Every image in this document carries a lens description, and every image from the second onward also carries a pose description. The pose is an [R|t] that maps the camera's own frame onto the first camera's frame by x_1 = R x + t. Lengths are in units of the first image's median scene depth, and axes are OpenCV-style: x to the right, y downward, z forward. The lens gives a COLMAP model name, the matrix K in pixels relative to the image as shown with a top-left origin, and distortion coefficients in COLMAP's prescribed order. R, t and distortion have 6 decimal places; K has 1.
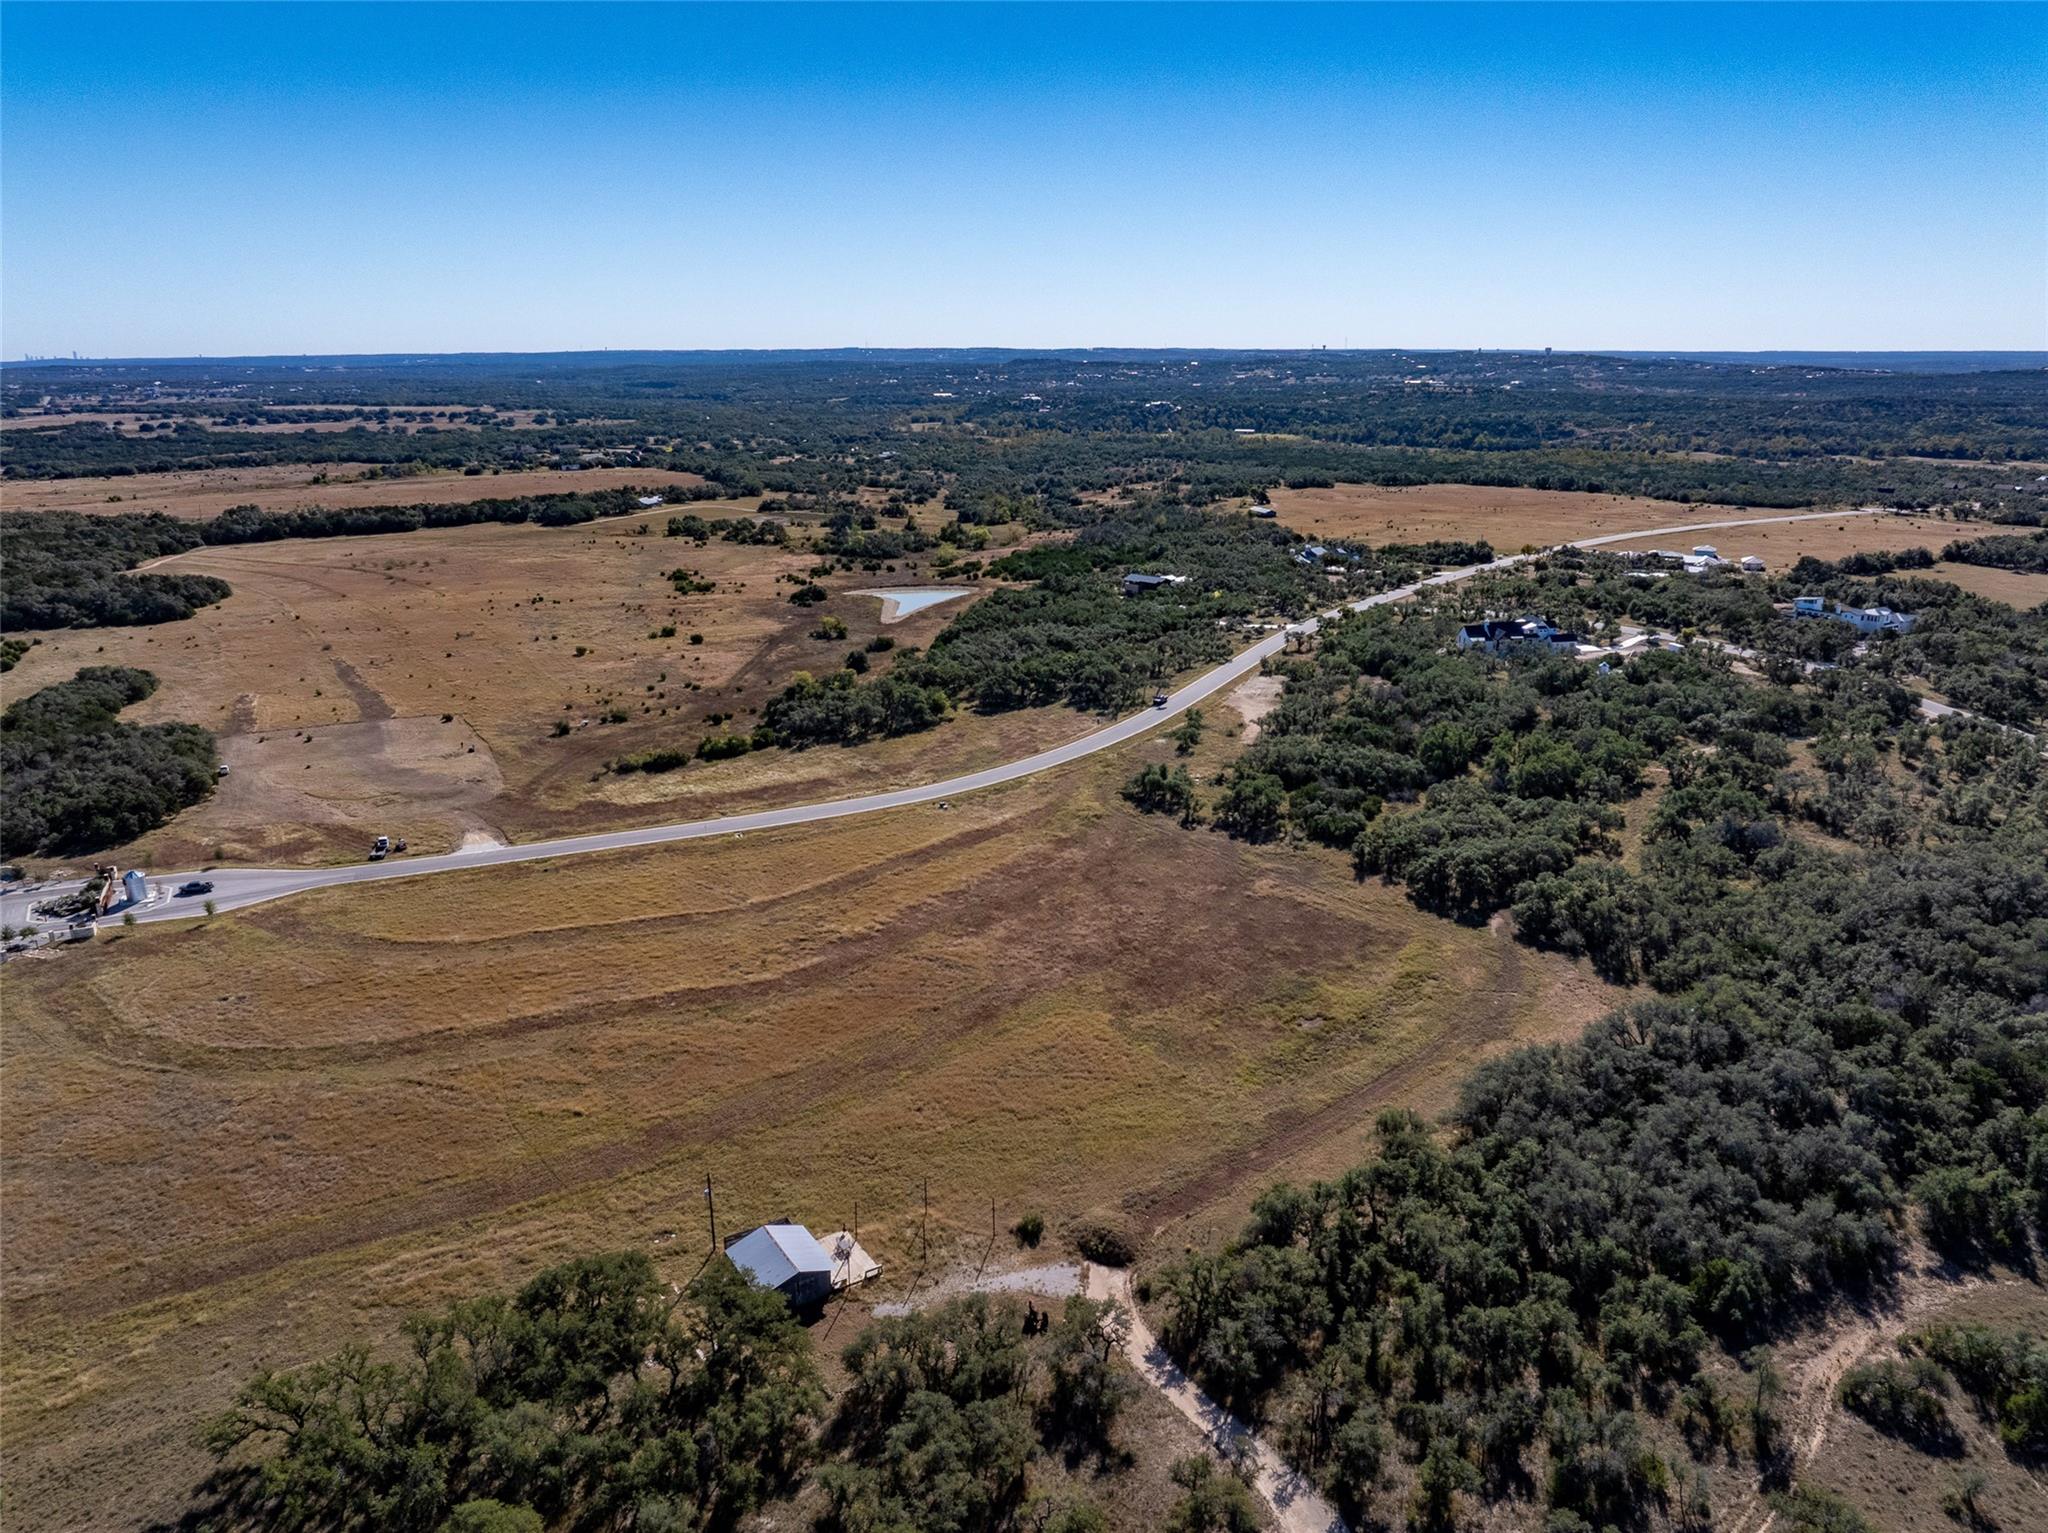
lens RADIAL K [[1443.9, 0, 1033.2], [0, 1443.9, 759.4], [0, 0, 1]] dist [-0.047174, 0.015286]
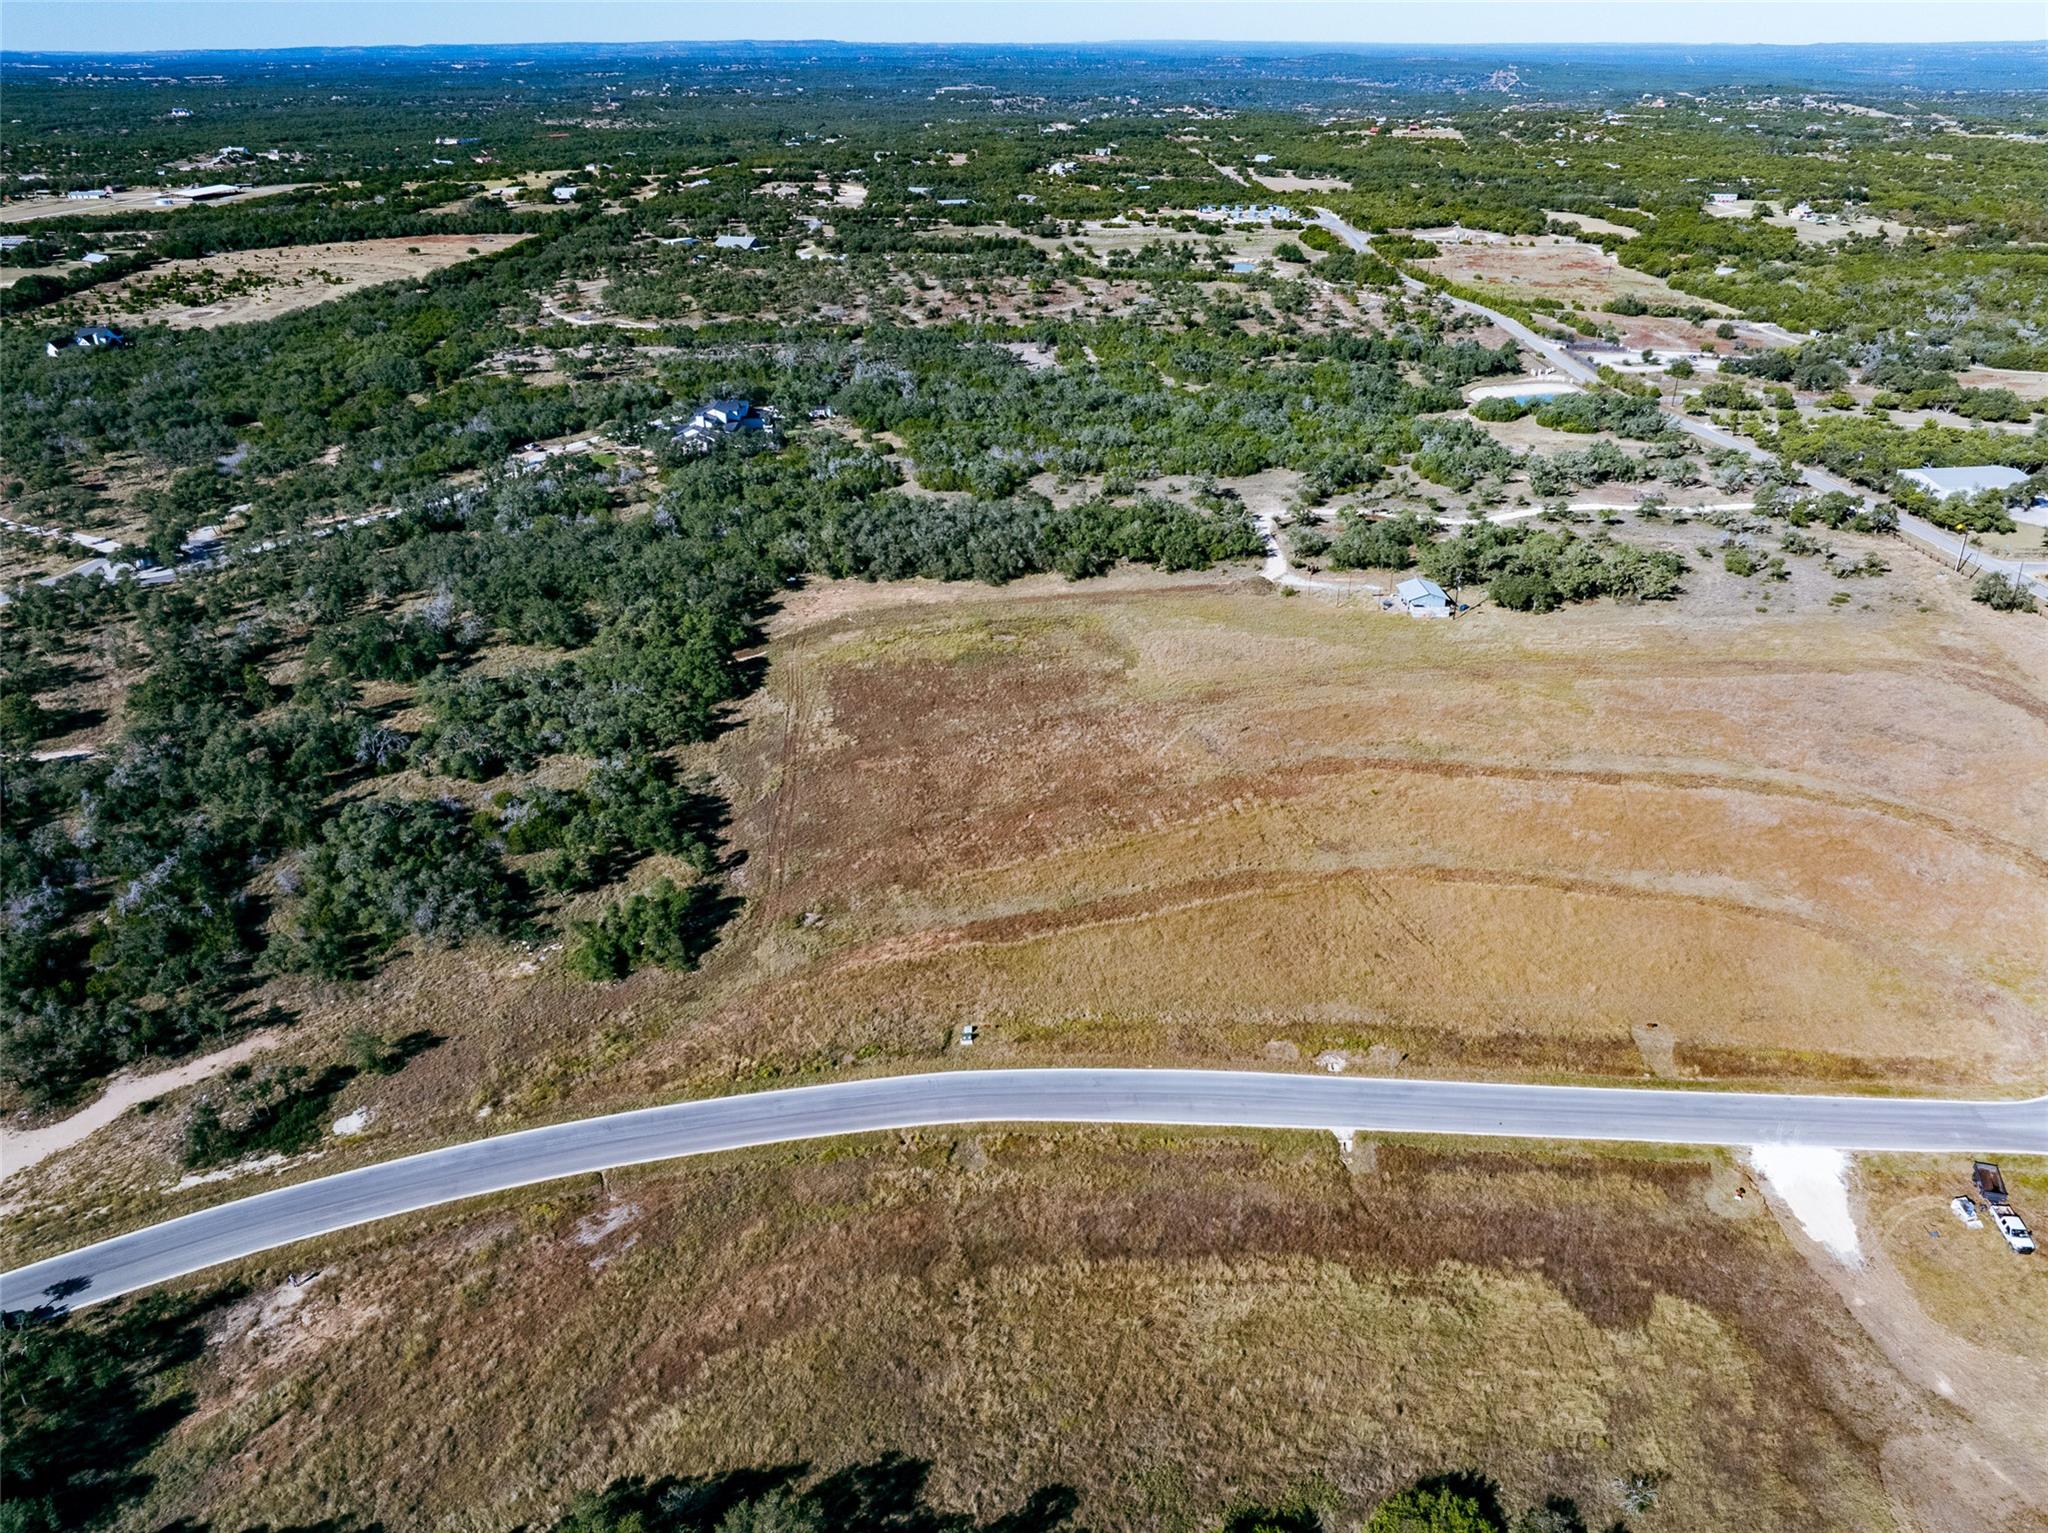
lens RADIAL K [[1443.9, 0, 1028.9], [0, 1443.9, 758.1], [0, 0, 1]] dist [-0.047174, 0.015286]
pose [[-0.867357, -0.217214, 0.447784, -0.257082], [0.145949, 0.749160, 0.646110, -0.338192], [-0.475806, 0.625762, -0.618086, 1.048054]]
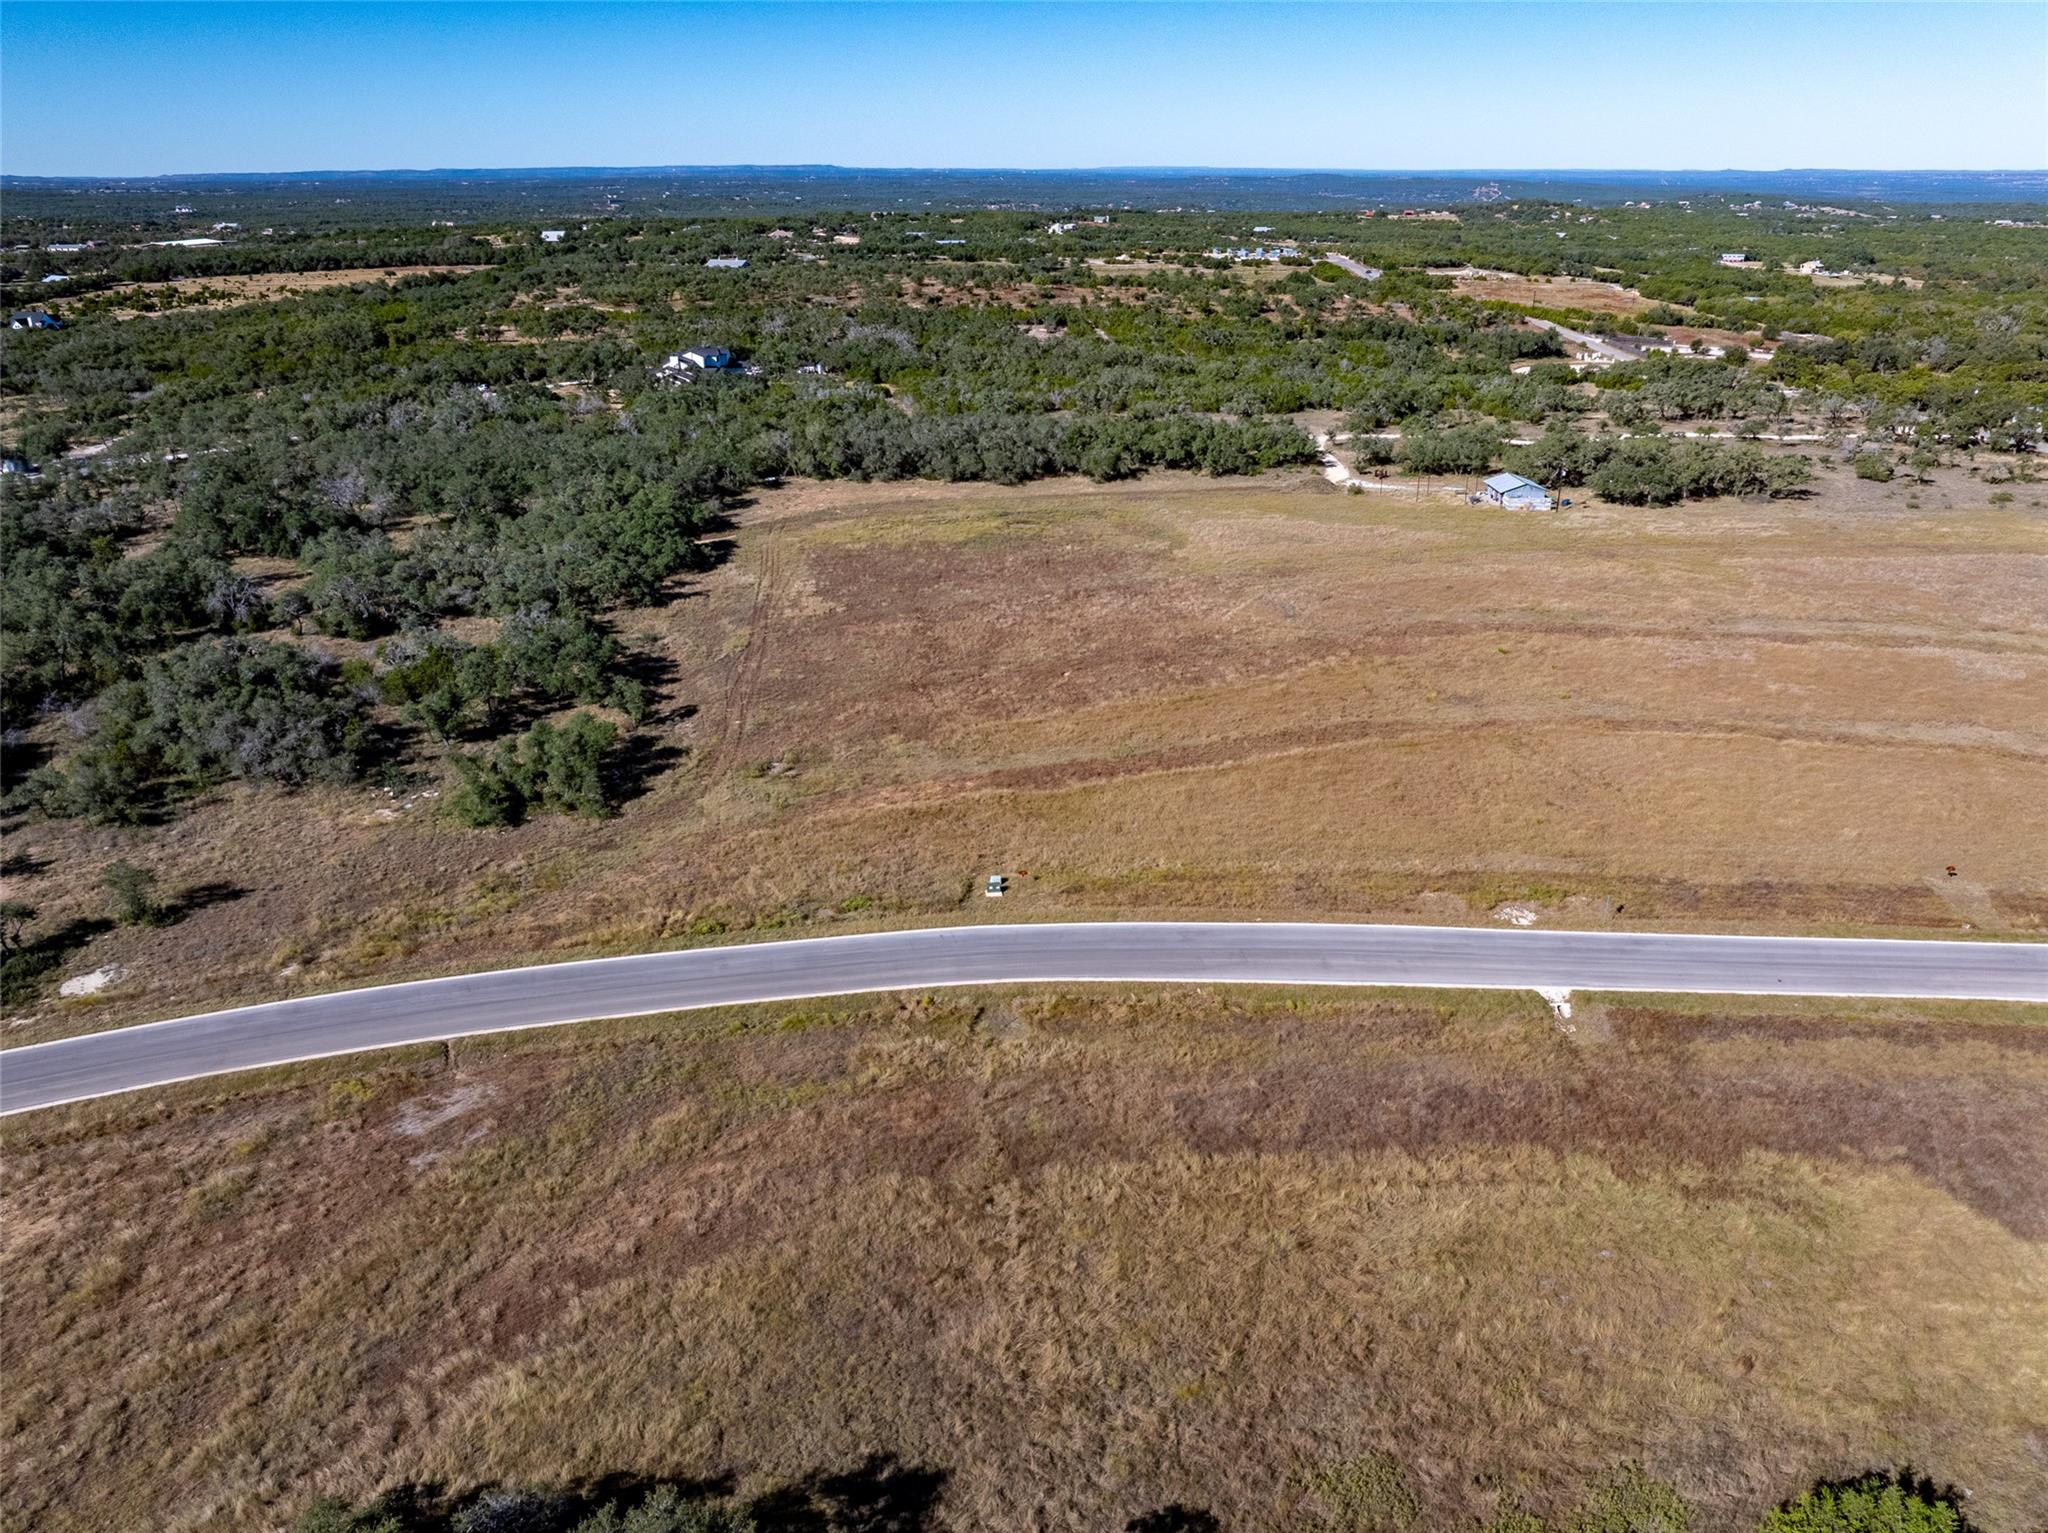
lens RADIAL K [[1443.9, 0, 1029.2], [0, 1443.9, 759.4], [0, 0, 1]] dist [-0.047174, 0.015286]
pose [[-0.869892, -0.181967, 0.458449, -0.203123], [0.144023, 0.795250, 0.588927, -0.188535], [-0.471747, 0.578330, -0.665574, 1.024193]]
